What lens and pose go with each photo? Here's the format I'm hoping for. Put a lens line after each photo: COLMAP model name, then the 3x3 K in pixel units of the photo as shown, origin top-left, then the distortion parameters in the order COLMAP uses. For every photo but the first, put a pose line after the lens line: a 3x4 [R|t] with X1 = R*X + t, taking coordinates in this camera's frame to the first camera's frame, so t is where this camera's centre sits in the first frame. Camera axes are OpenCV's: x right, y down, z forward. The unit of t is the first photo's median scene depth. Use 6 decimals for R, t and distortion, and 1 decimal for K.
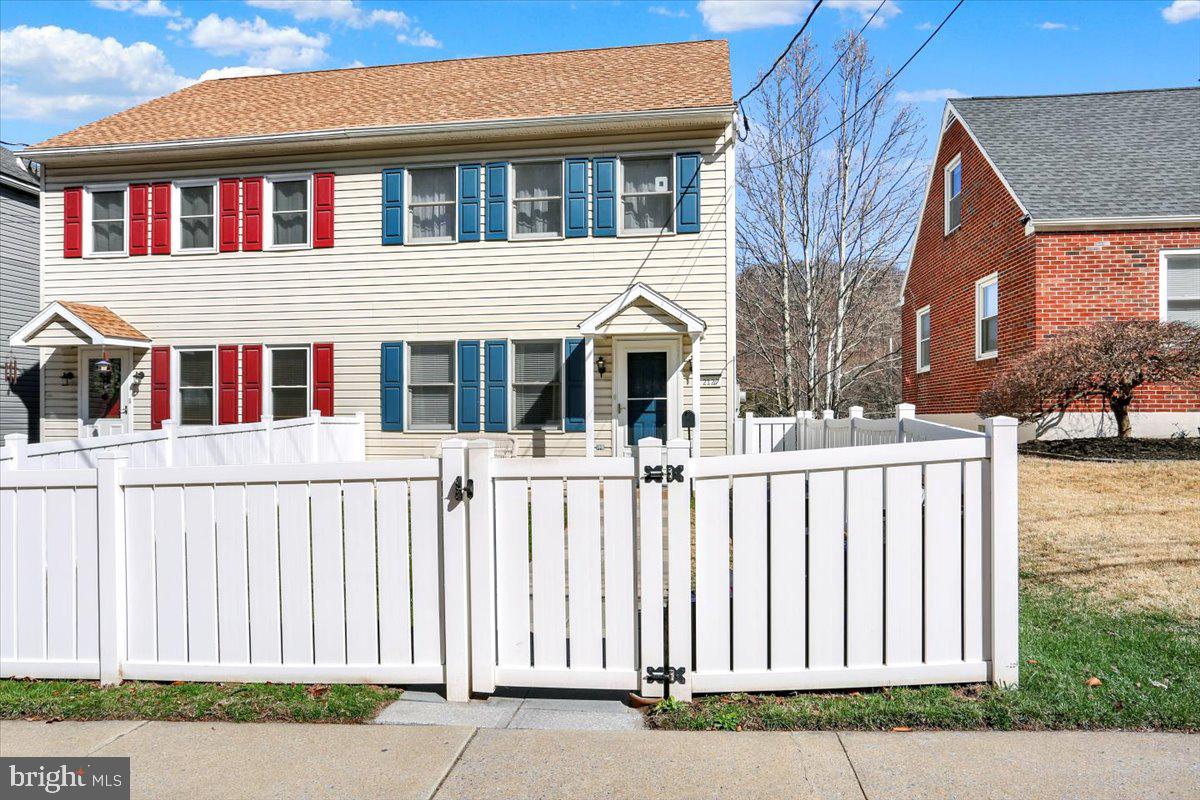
lens RADIAL K [[791.2, 0, 600.9], [0, 791.2, 418.3], [0, 0, 1]] dist [-0.029242, 0.001522]
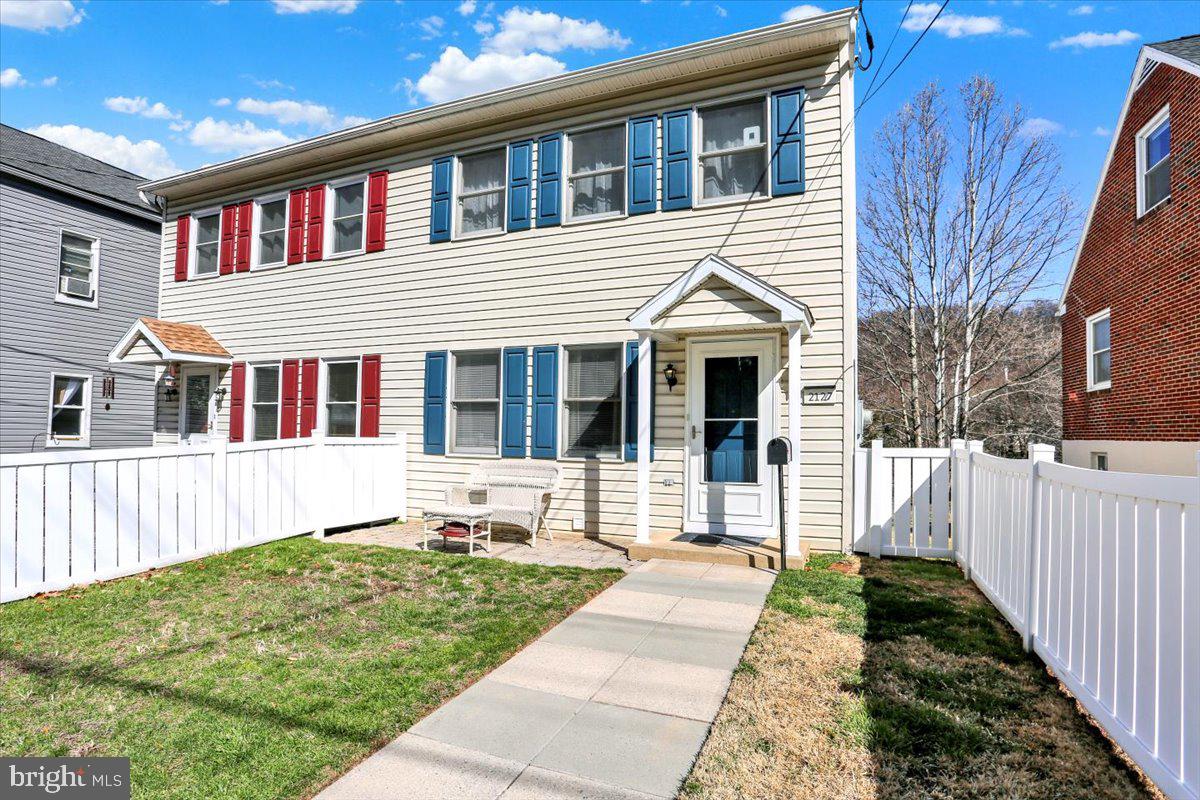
lens RADIAL K [[613.5, 0, 592.7], [0, 613.5, 418.5], [0, 0, 1]] dist [-0.071218, 0.029684]
pose [[0.968024, 0.008788, -0.250704, 0.073151], [-0.014678, 0.999658, -0.021634, -0.010748], [0.250428, 0.024622, 0.967822, 0.391414]]
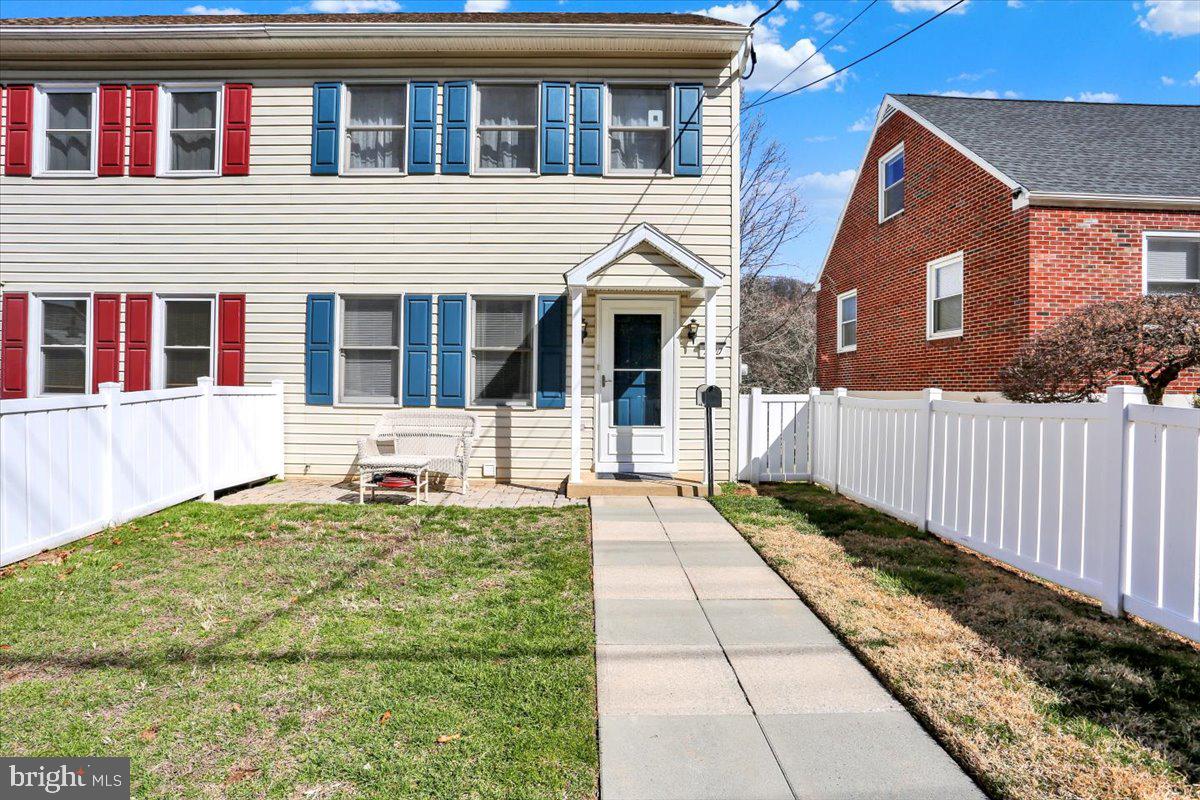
lens RADIAL K [[607.0, 0, 599.5], [0, 607.0, 390.1], [0, 0, 1]] dist [-0.069663, 0.029121]
pose [[0.988510, 0.013740, 0.150527, -0.073256], [-0.014193, 0.999897, 0.001937, -0.003777], [-0.150484, -0.004051, 0.988604, 0.352730]]
